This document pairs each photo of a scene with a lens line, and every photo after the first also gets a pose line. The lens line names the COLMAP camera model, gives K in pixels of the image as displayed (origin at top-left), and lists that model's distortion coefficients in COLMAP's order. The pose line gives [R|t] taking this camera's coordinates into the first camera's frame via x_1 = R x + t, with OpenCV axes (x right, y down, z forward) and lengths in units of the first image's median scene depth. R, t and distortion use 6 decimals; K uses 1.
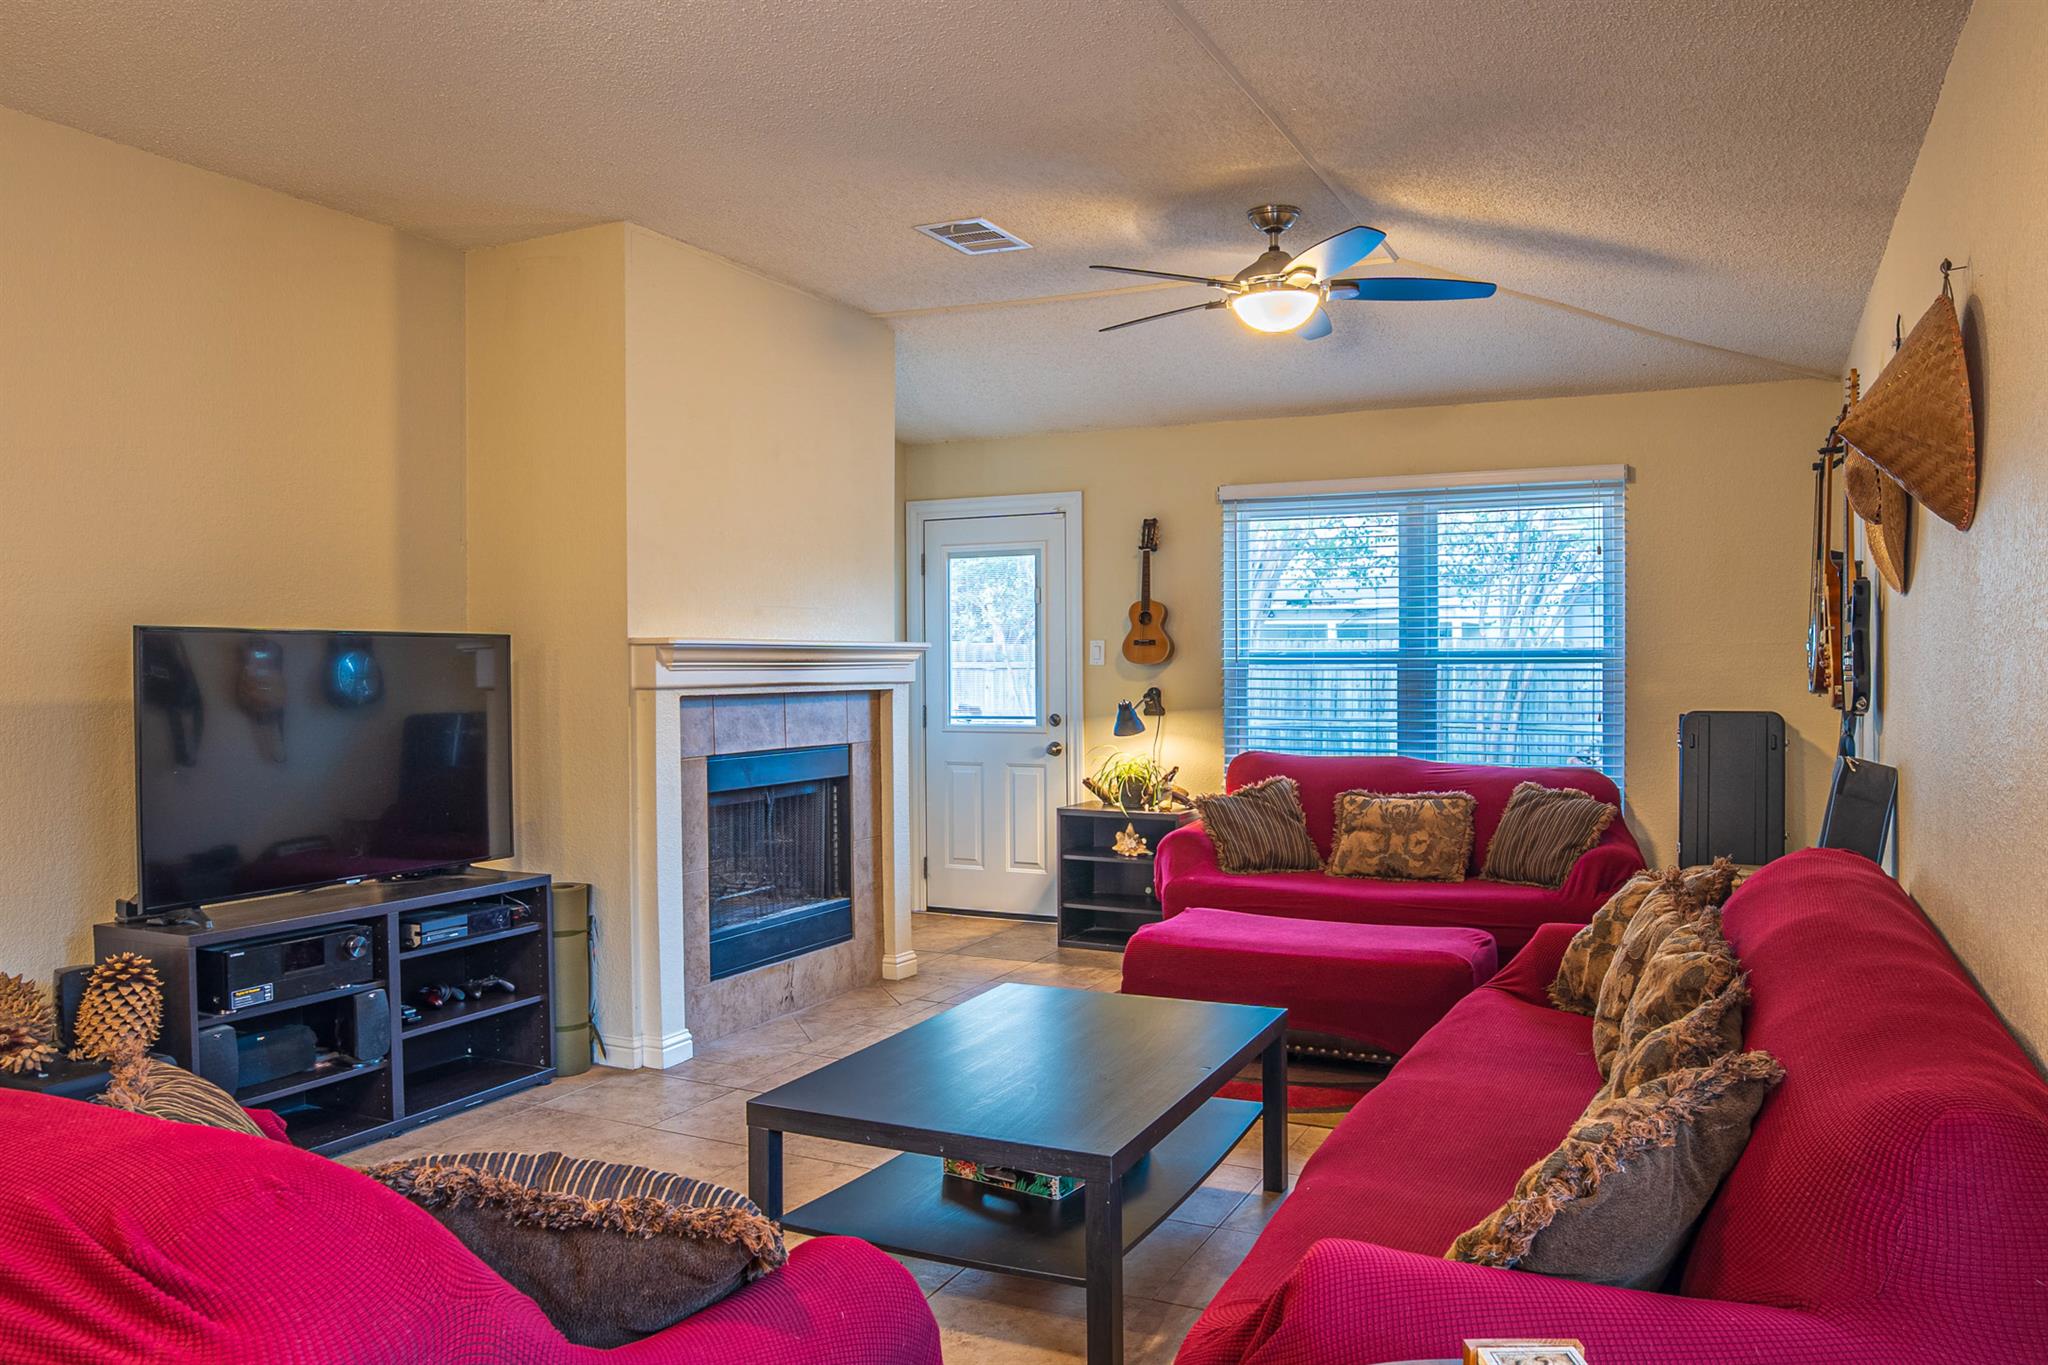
lens RADIAL K [[1451.0, 0, 1024.1], [0, 1451.0, 688.0], [0, 0, 1]] dist [-0.010529, 0.002961]
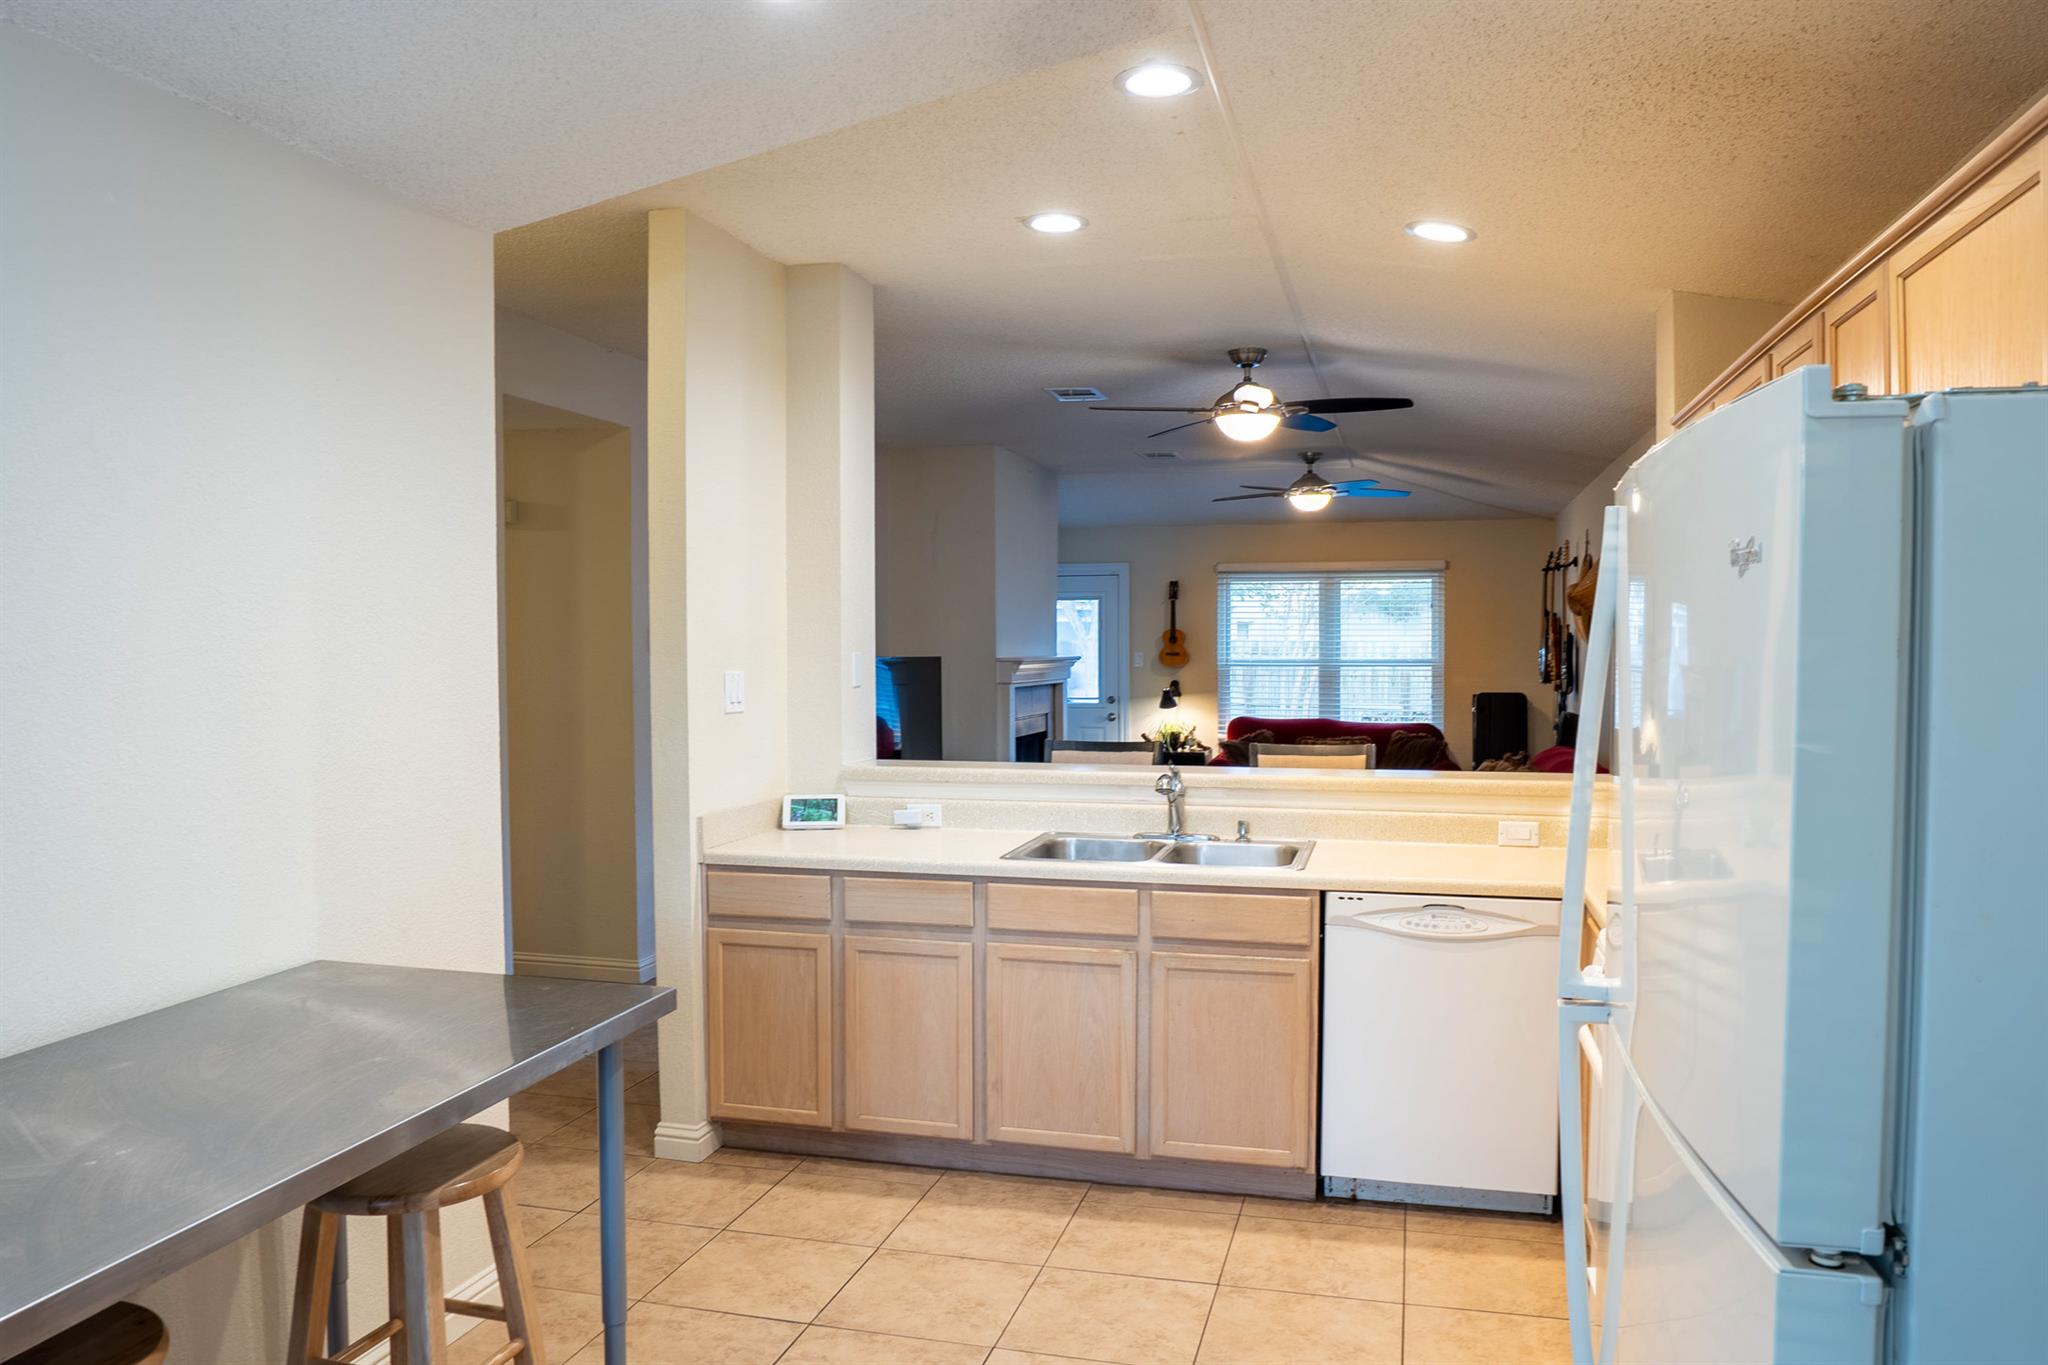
lens RADIAL K [[1451.0, 0, 1012.3], [0, 1451.0, 687.6], [0, 0, 1]] dist [-0.010529, 0.002961]
pose [[0.982700, -0.004526, 0.185147, -0.463199], [0.002664, 0.999943, 0.010306, -0.010759], [-0.185183, -0.009634, 0.982657, -0.708737]]
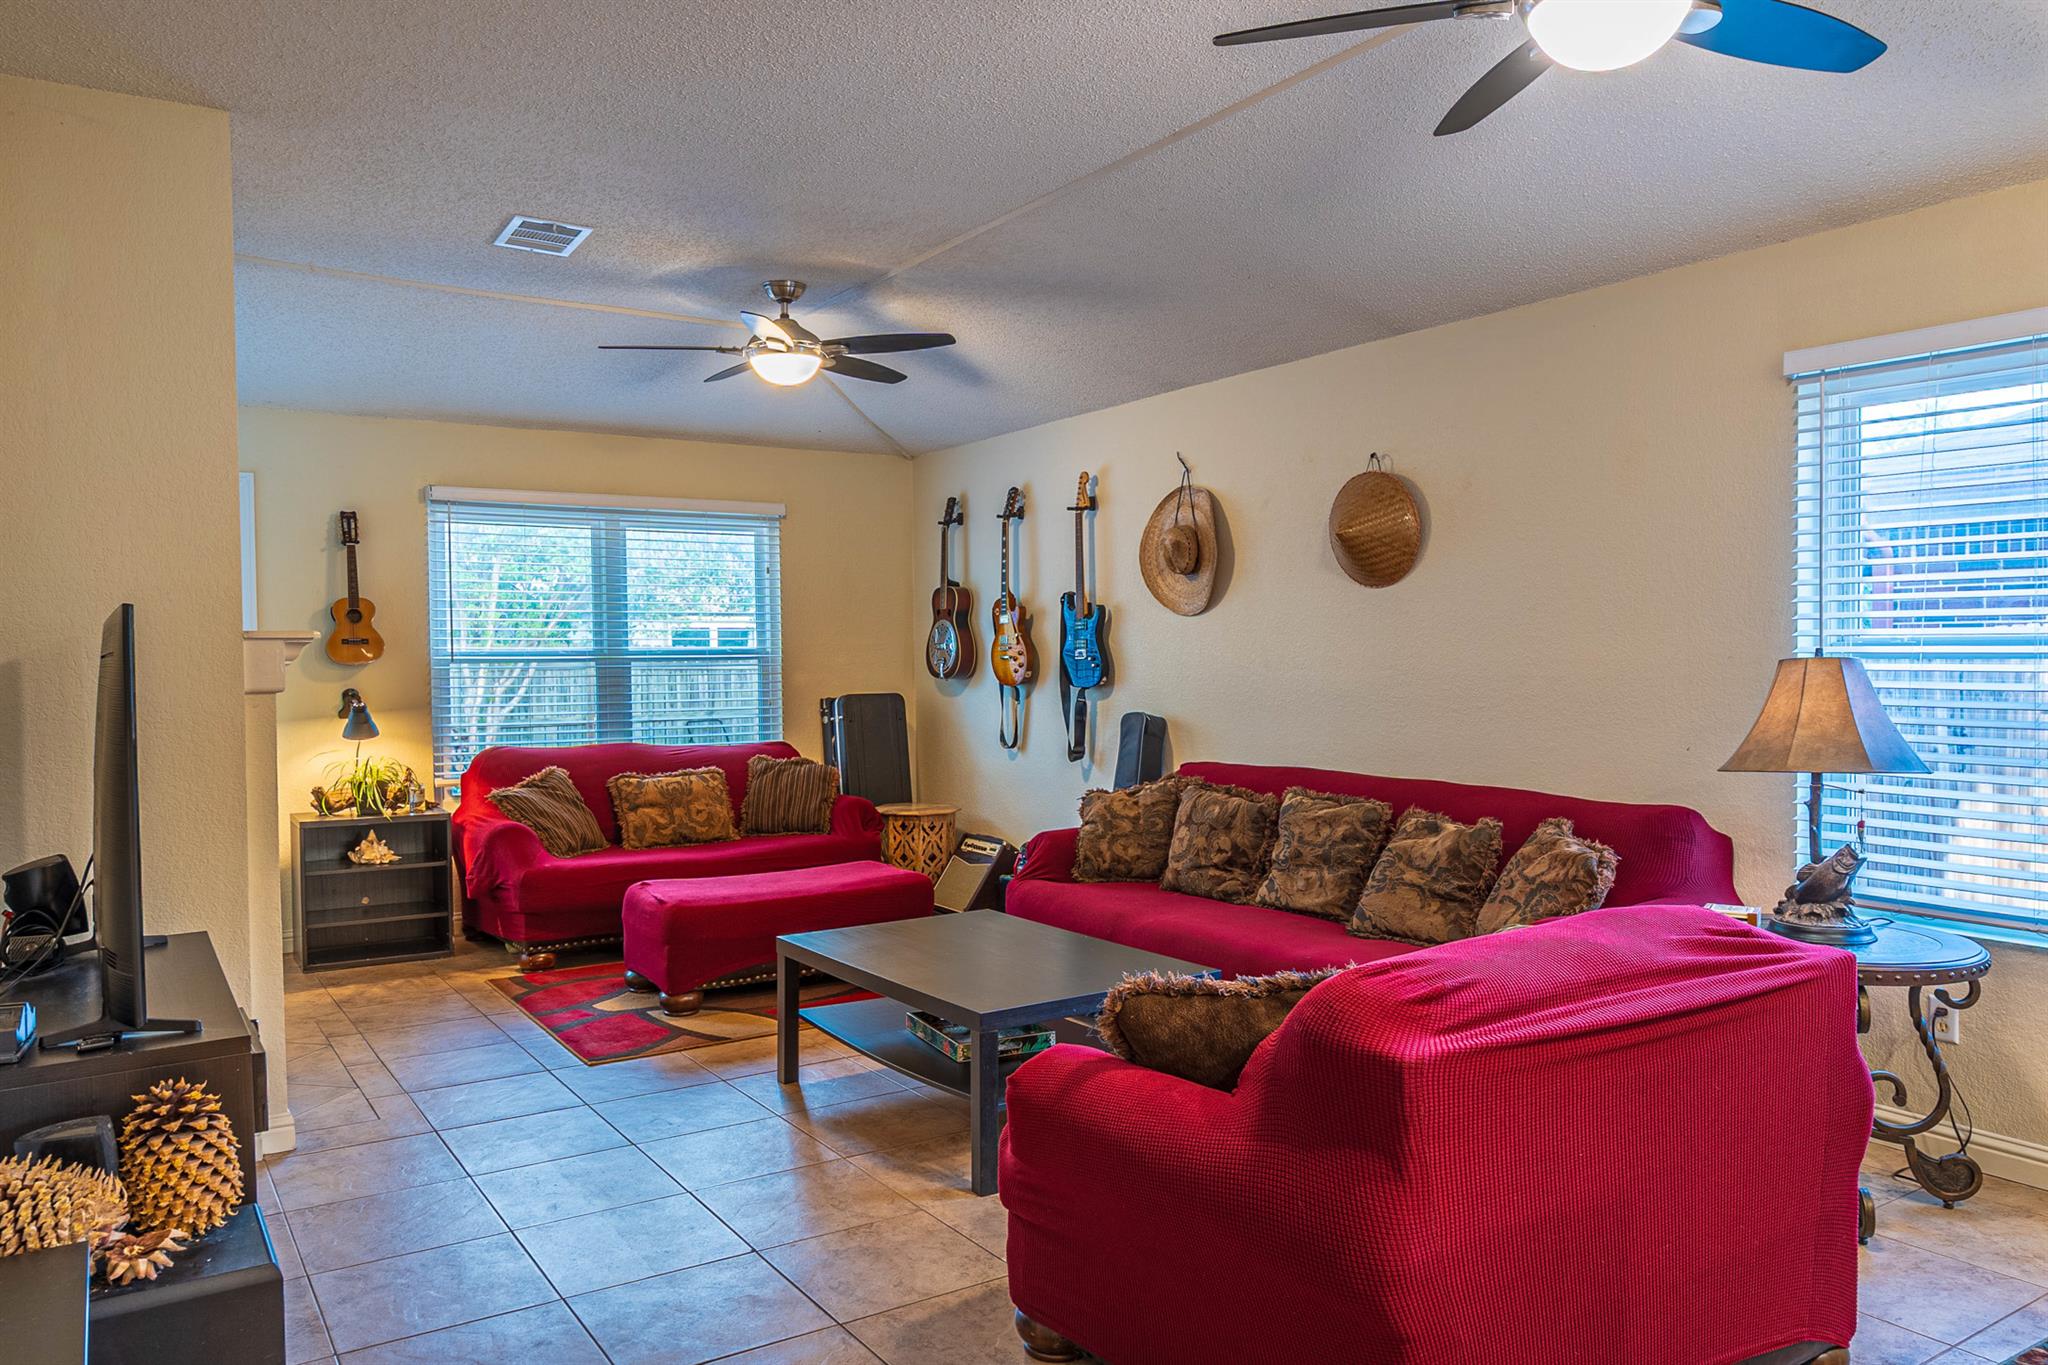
lens RADIAL K [[1451.0, 0, 1010.0], [0, 1451.0, 674.7], [0, 0, 1]] dist [-0.010529, 0.002961]
pose [[0.514520, -0.013071, 0.857379, -0.564640], [0.024832, 0.999692, 0.000339, 0.001102], [-0.857119, 0.021116, 0.514686, 0.161049]]
